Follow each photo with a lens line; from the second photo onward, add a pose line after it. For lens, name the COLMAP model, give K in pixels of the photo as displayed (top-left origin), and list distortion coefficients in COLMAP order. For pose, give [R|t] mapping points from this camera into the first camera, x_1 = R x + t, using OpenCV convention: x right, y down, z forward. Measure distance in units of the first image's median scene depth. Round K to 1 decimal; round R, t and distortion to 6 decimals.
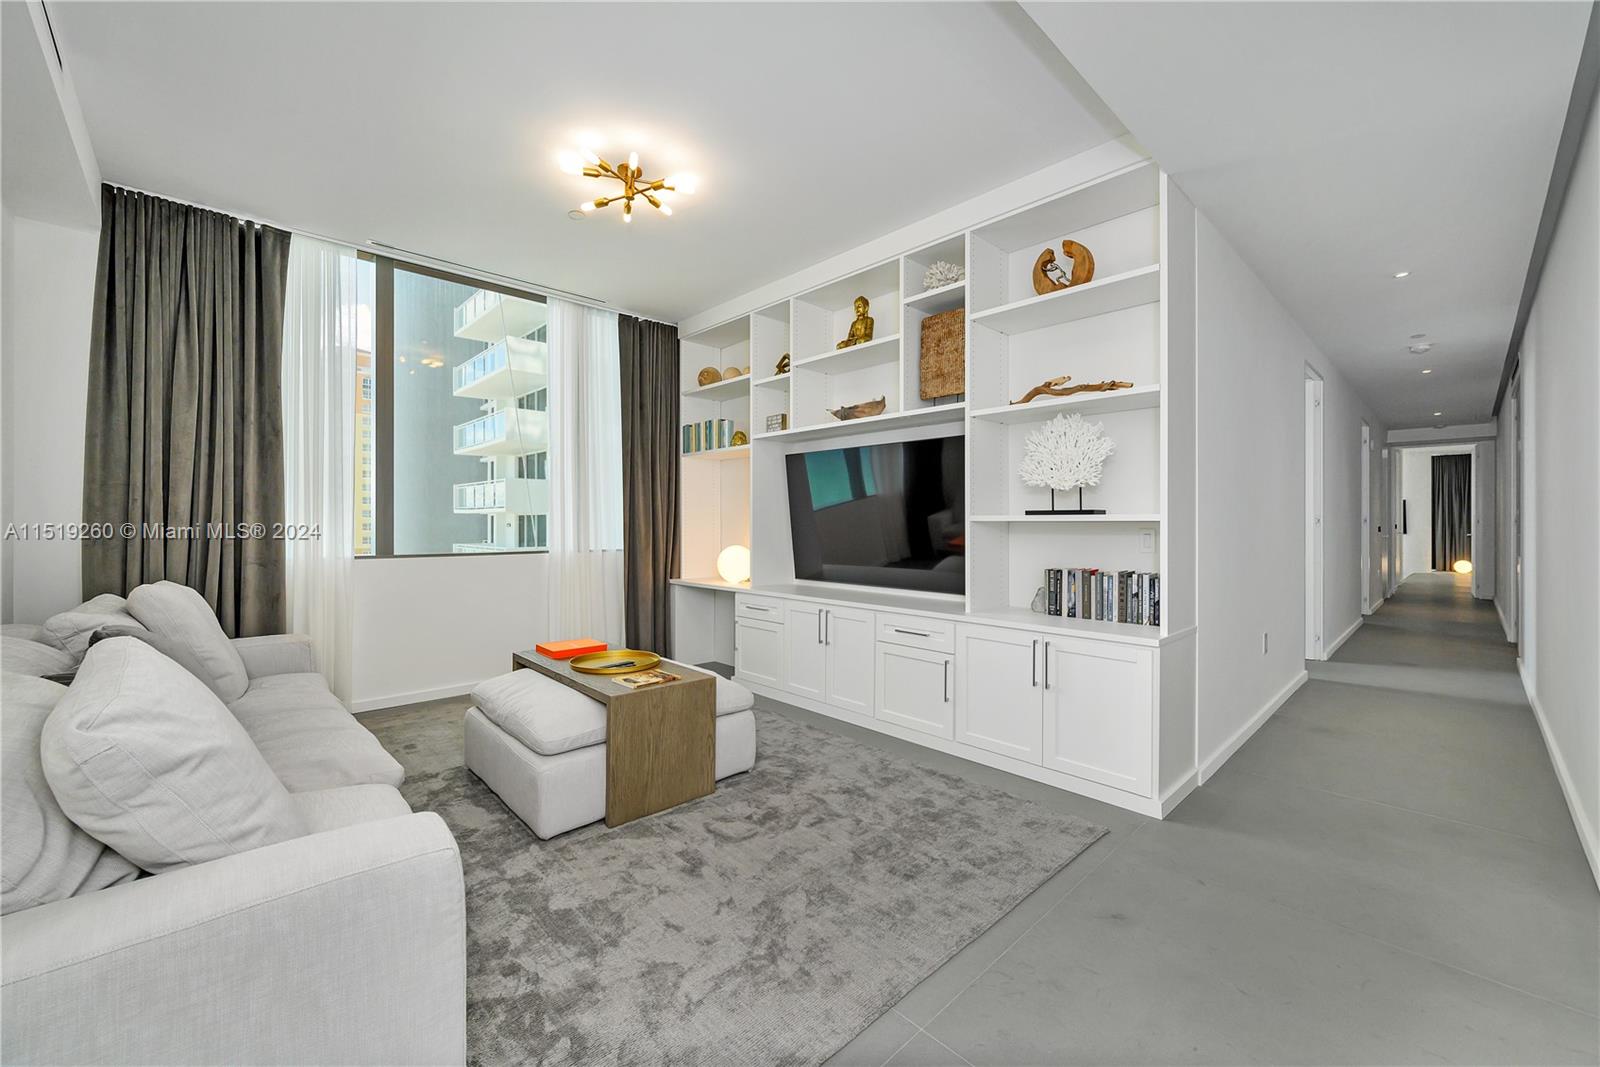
lens RADIAL K [[635.6, 0, 799.3], [0, 635.6, 526.7], [0, 0, 1]] dist [0.000268, 0.000027]
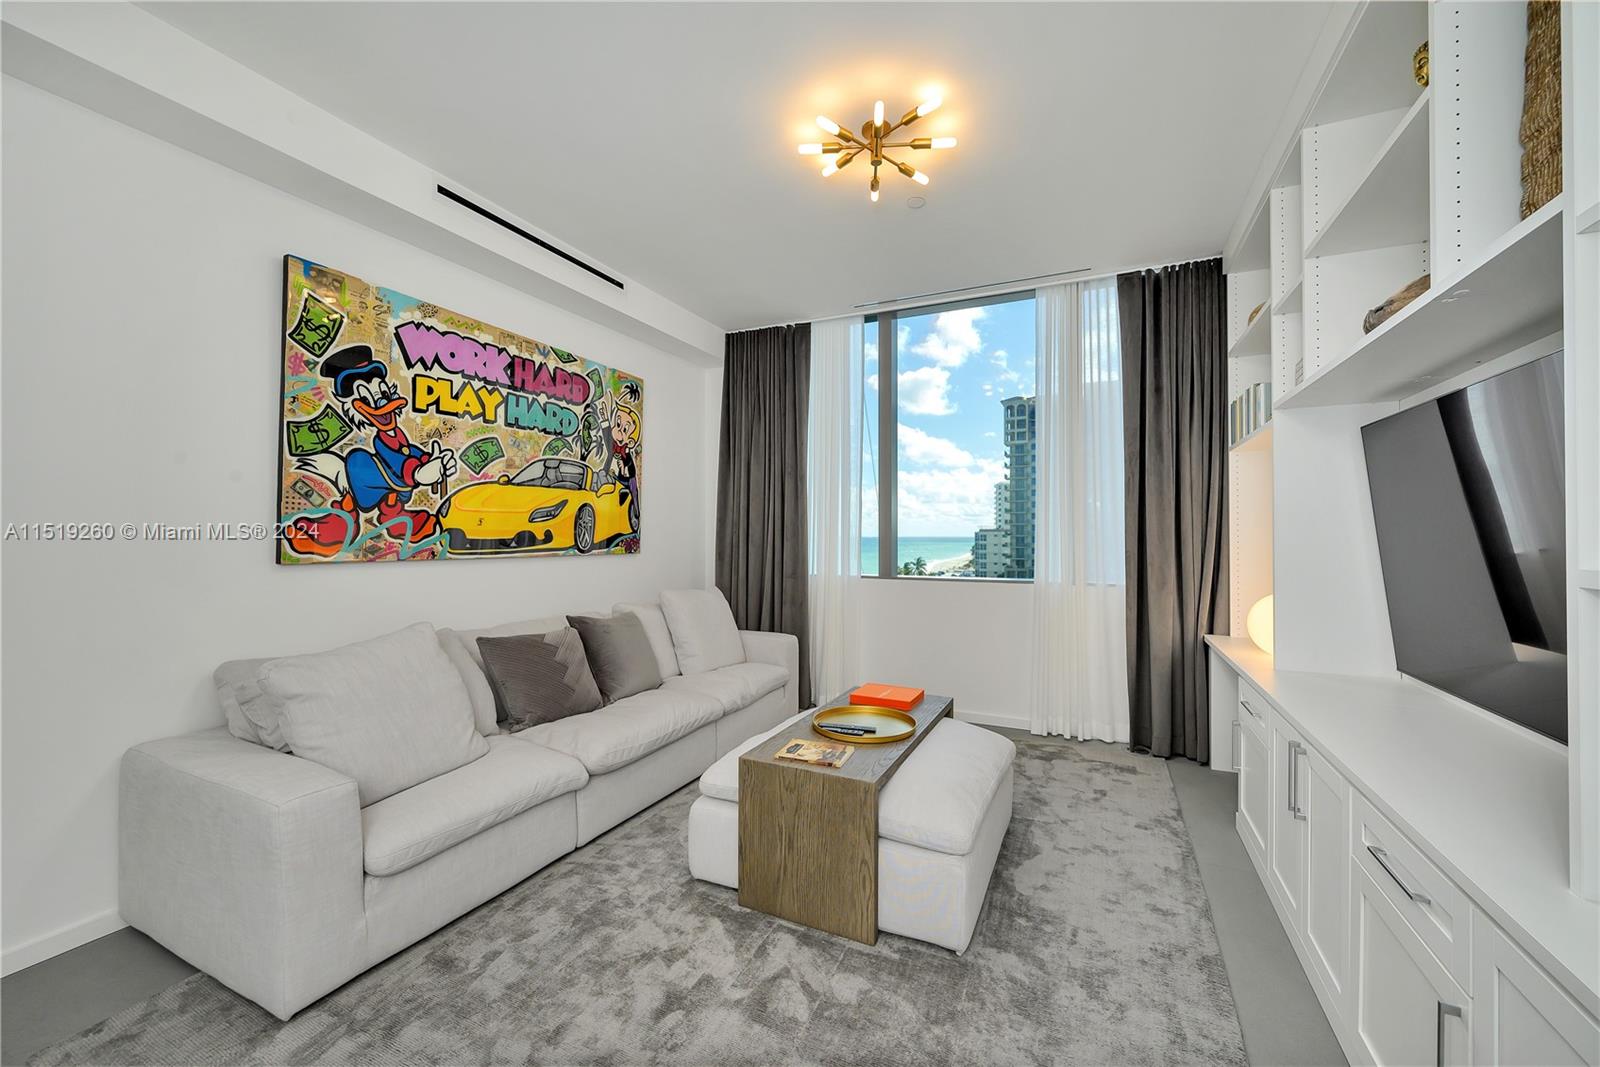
lens RADIAL K [[625.4, 0, 800.0], [0, 625.4, 533.5], [0, 0, 1]] dist [-0.000380, 0.000024]
pose [[0.369271, -0.002442, -0.929318, 0.391446], [-0.004982, 0.999977, -0.004608, -0.030066], [0.929308, 0.006331, 0.369251, 0.537627]]
